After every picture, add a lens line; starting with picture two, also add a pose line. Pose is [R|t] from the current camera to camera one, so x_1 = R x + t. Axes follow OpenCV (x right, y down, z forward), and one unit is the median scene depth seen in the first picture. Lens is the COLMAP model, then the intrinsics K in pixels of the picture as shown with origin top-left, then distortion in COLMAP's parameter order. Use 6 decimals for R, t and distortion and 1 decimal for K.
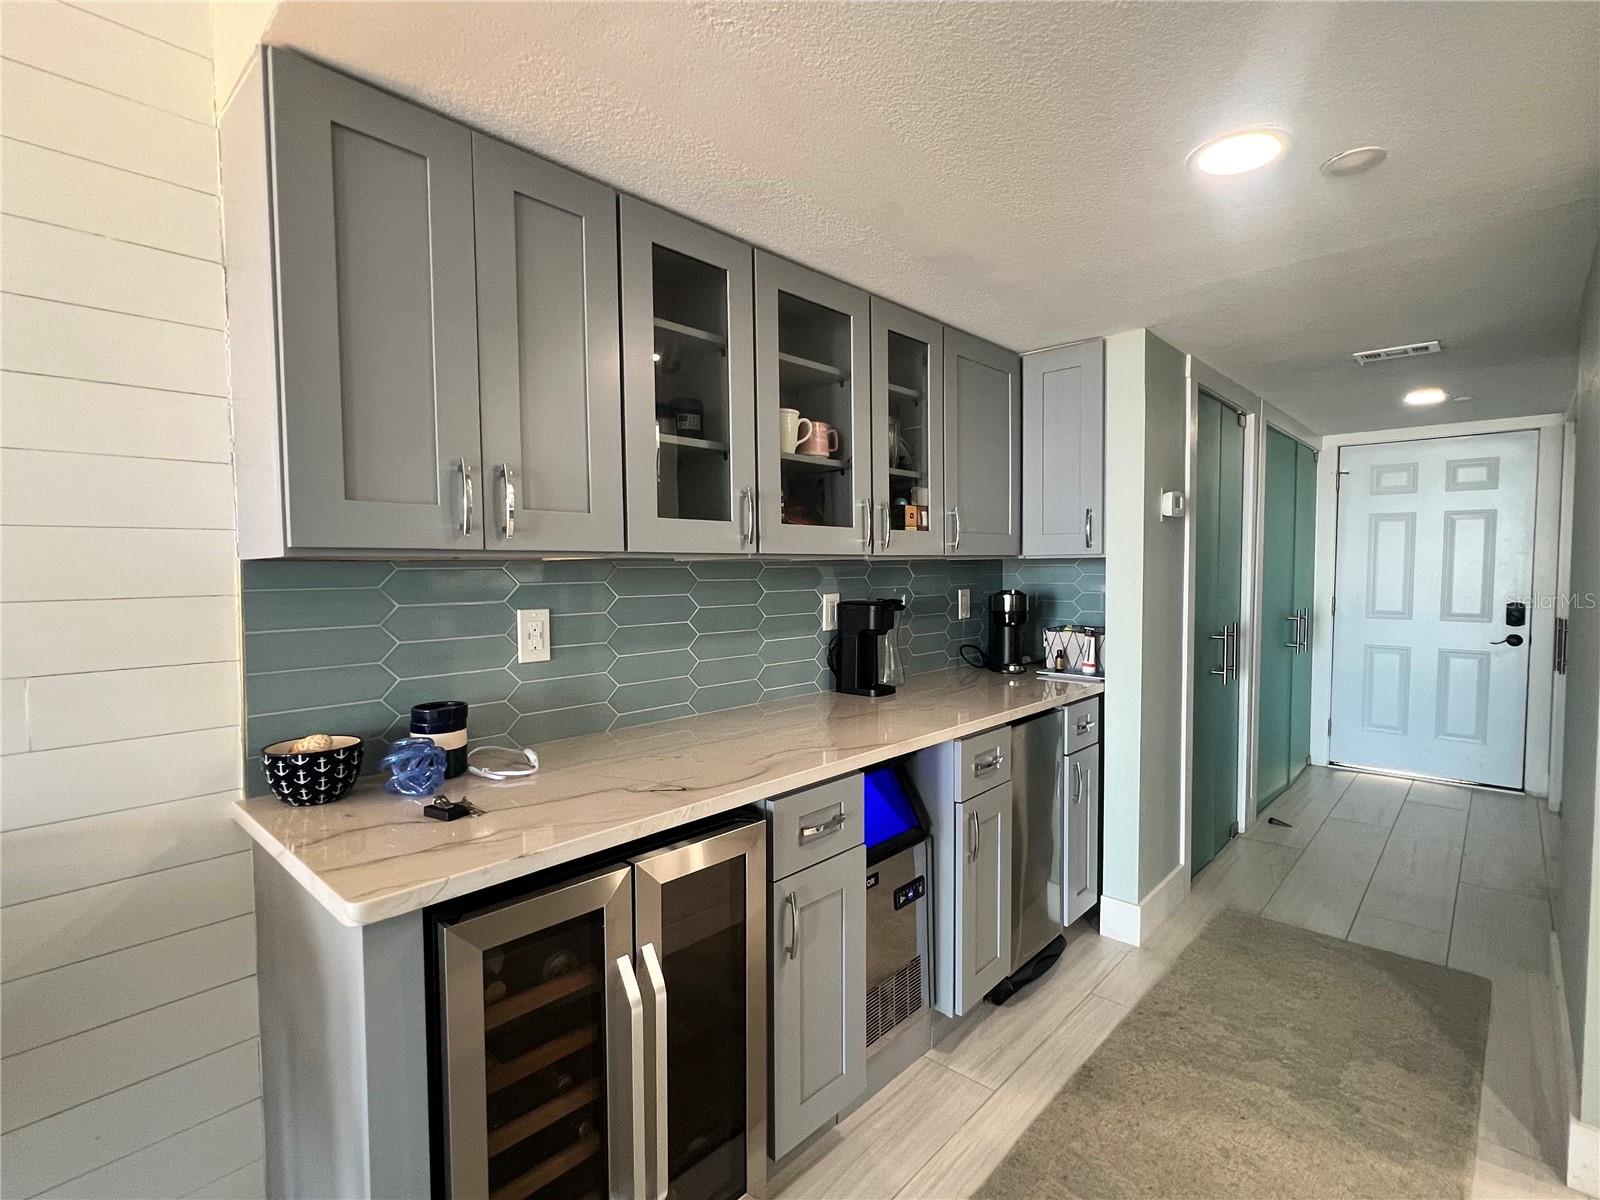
lens RADIAL K [[747.0, 0, 806.6], [0, 747.0, 603.6], [0, 0, 1]] dist [-0.004555, -0.001466]
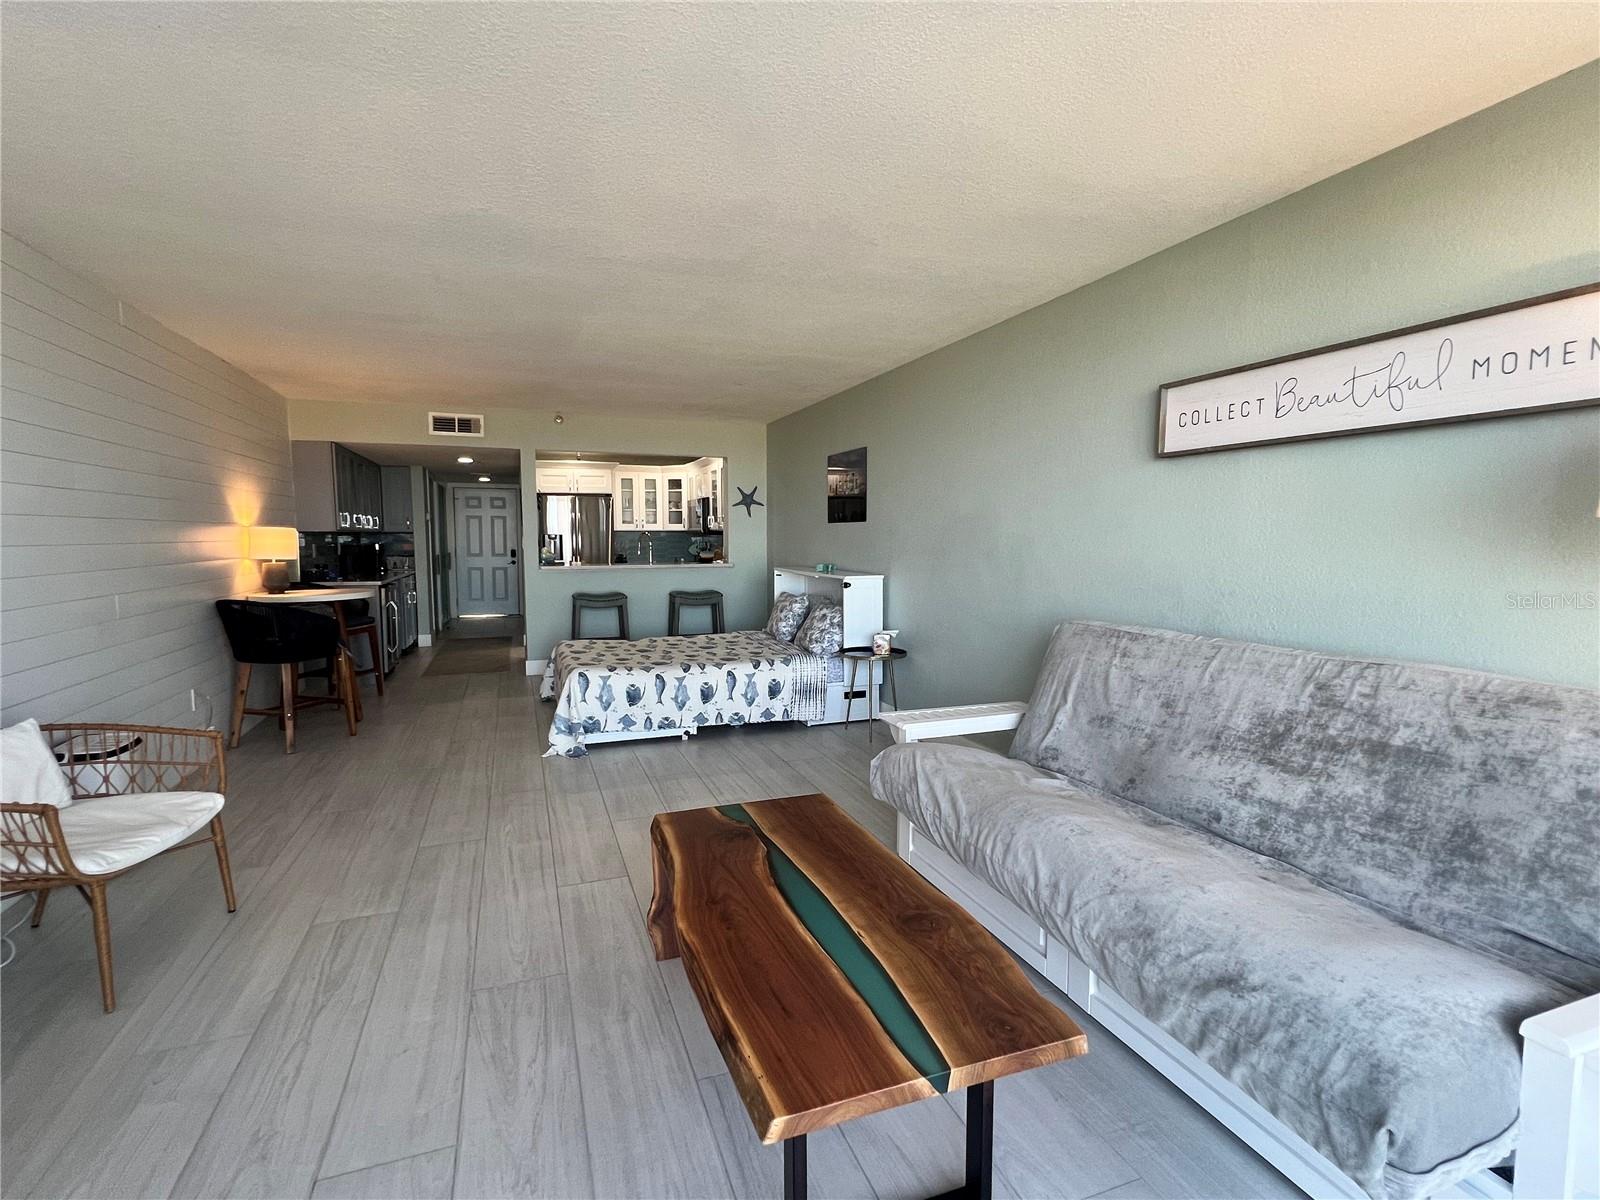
lens RADIAL K [[752.7, 0, 795.6], [0, 752.7, 601.6], [0, 0, 1]] dist [-0.000901, 0.000245]
pose [[0.443359, -0.068571, 0.893718, -1.742188], [0.038861, 0.997603, 0.057263, 0.113423], [-0.895501, 0.009343, 0.444960, -1.883337]]
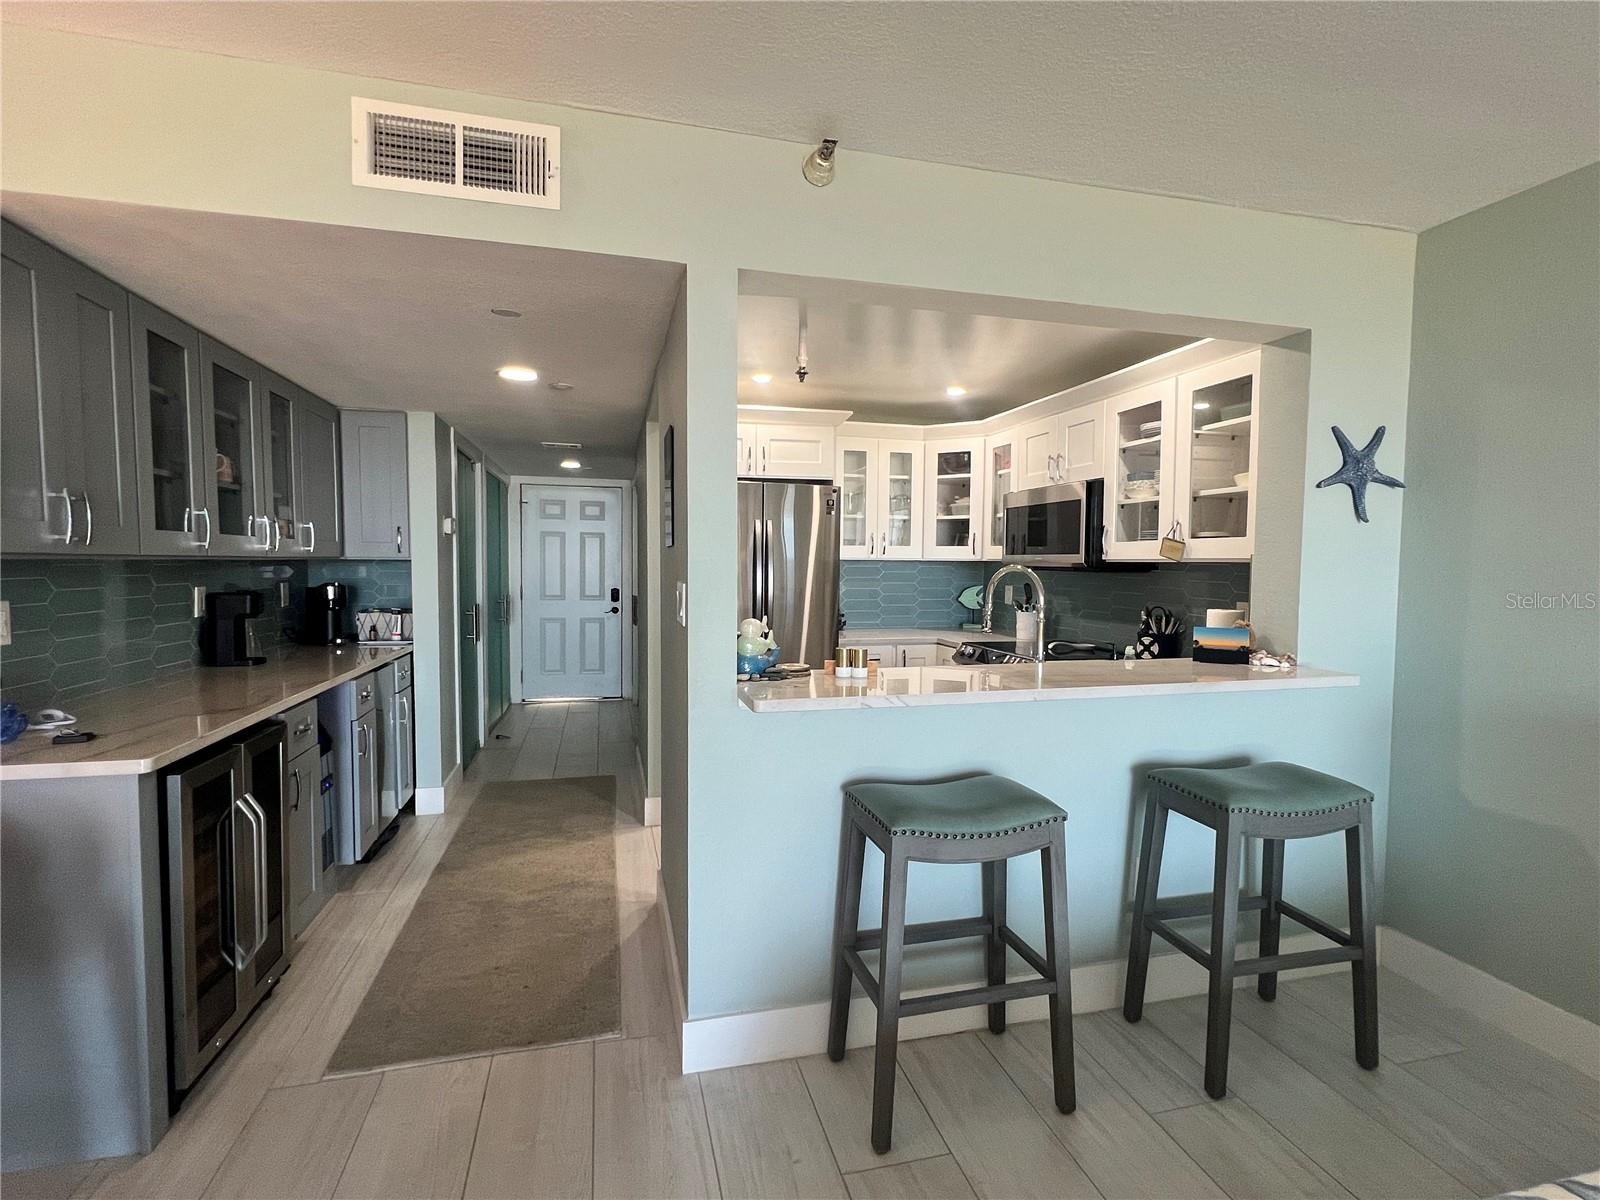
lens RADIAL K [[752.7, 0, 795.6], [0, 752.7, 601.6], [0, 0, 1]] dist [-0.000901, 0.000245]
pose [[0.535557, -0.030360, 0.843953, -0.426360], [0.027388, 0.999452, 0.018574, 0.013238], [-0.844055, 0.013166, 0.536095, -0.417268]]
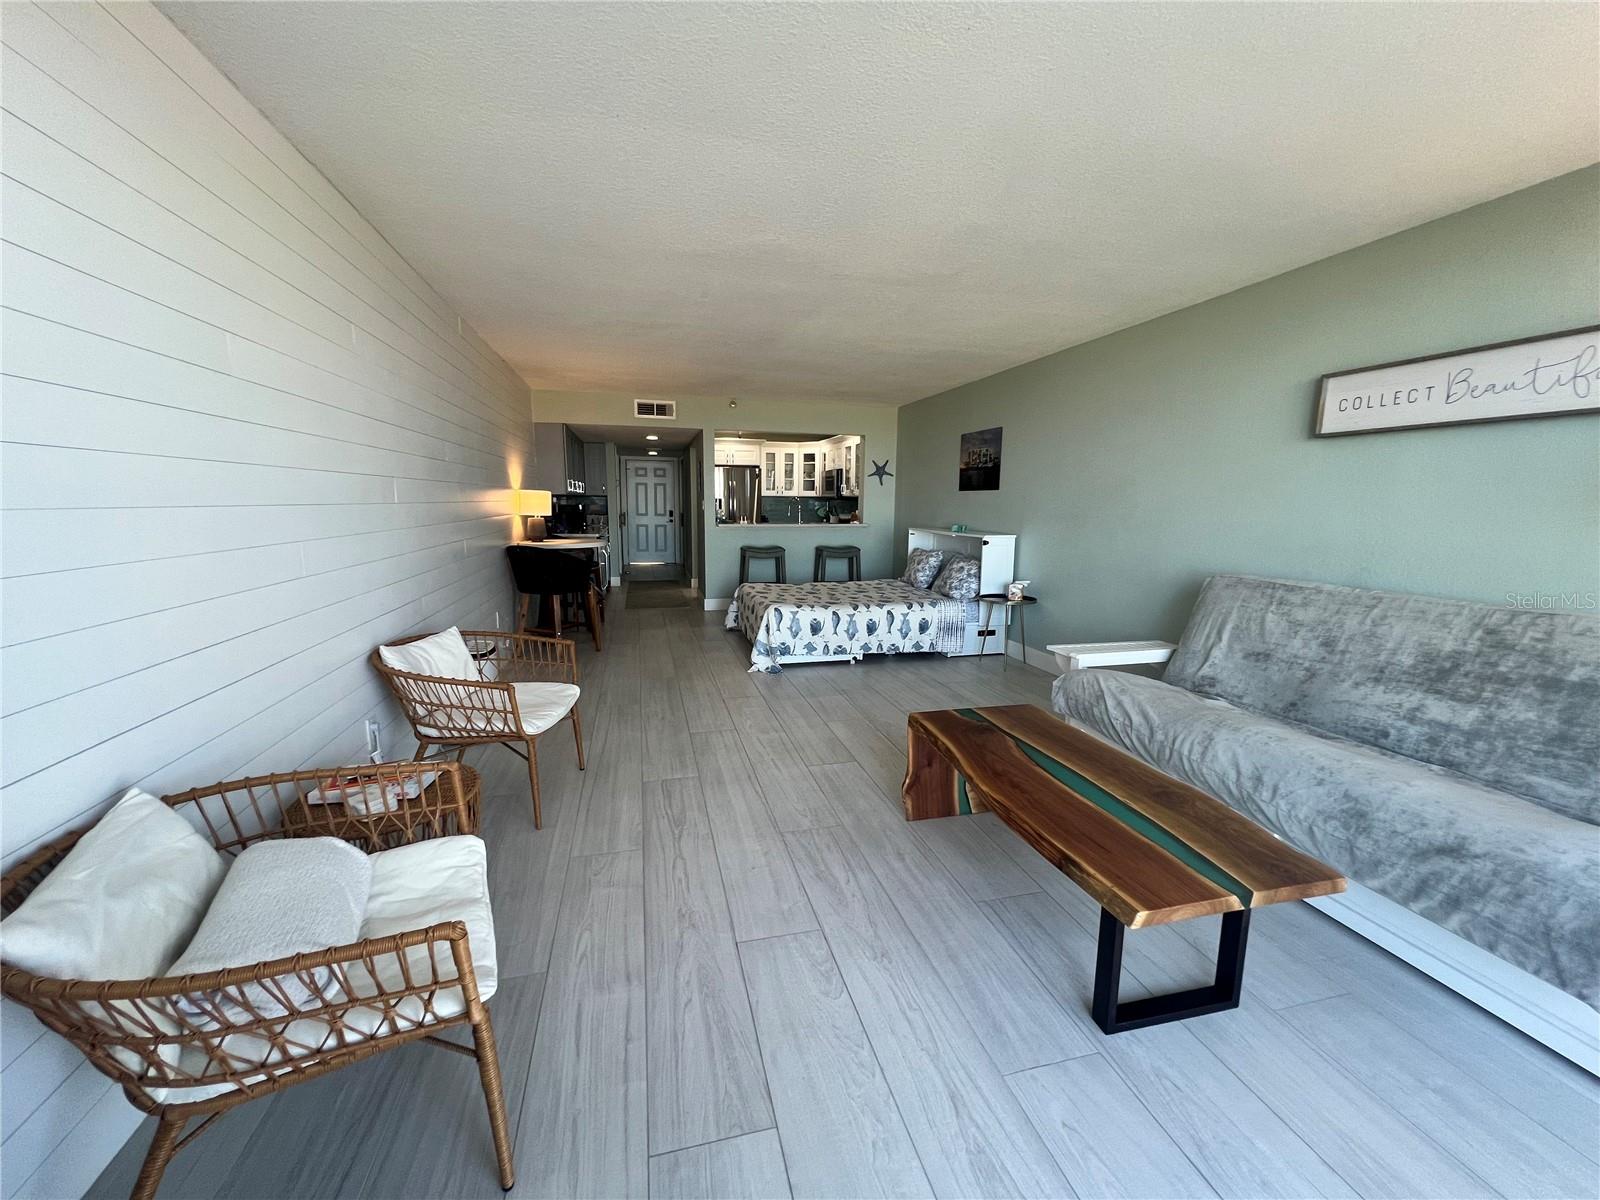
lens RADIAL K [[629.5, 0, 800.0], [0, 629.5, 600.0], [0, 0, 1]] dist [0.000722, 0.000090]
pose [[0.535681, -0.115879, 0.836432, -1.920417], [0.025005, 0.992282, 0.121456, 0.110934], [-0.844050, -0.044147, 0.534444, -1.717970]]
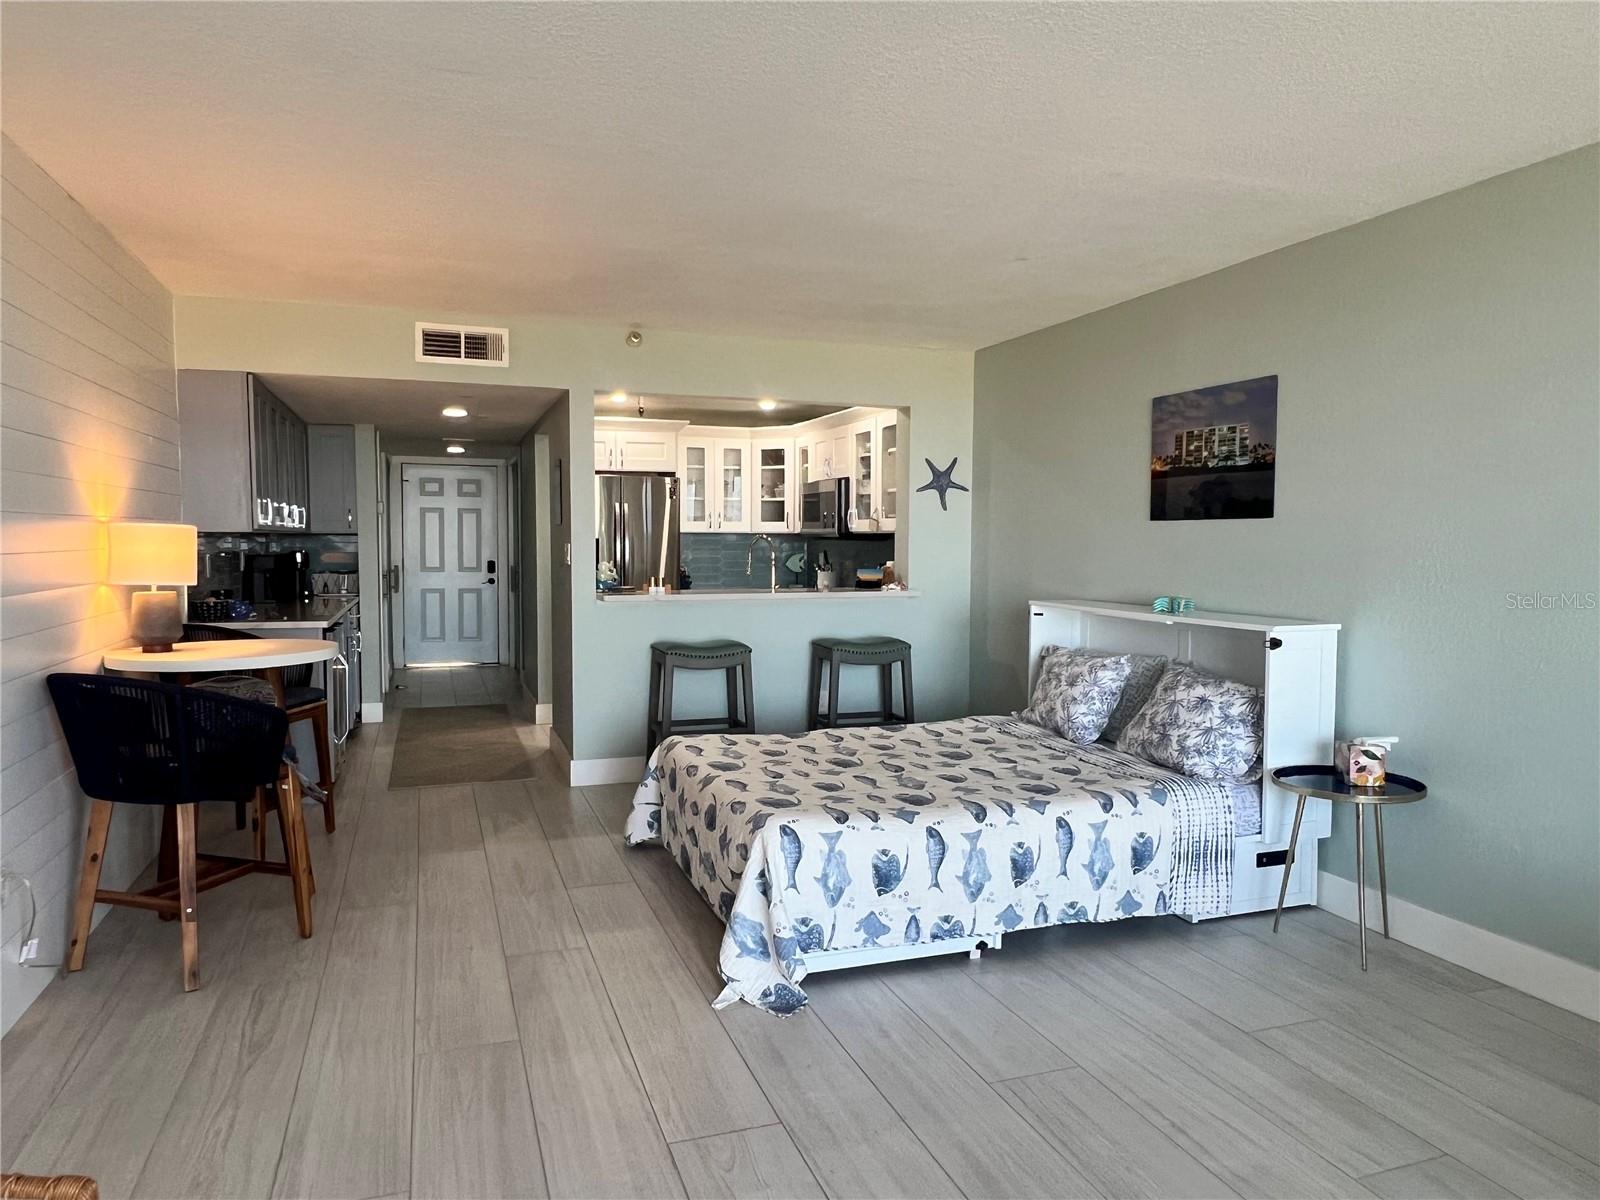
lens RADIAL K [[1040.7, 0, 789.5], [0, 1040.7, 603.4], [0, 0, 1]] dist [-0.000580, -0.001298]
pose [[0.462762, -0.042915, 0.885443, -1.447984], [0.033495, 0.998961, 0.030911, 0.073737], [-0.885850, 0.015353, 0.463718, -1.237079]]
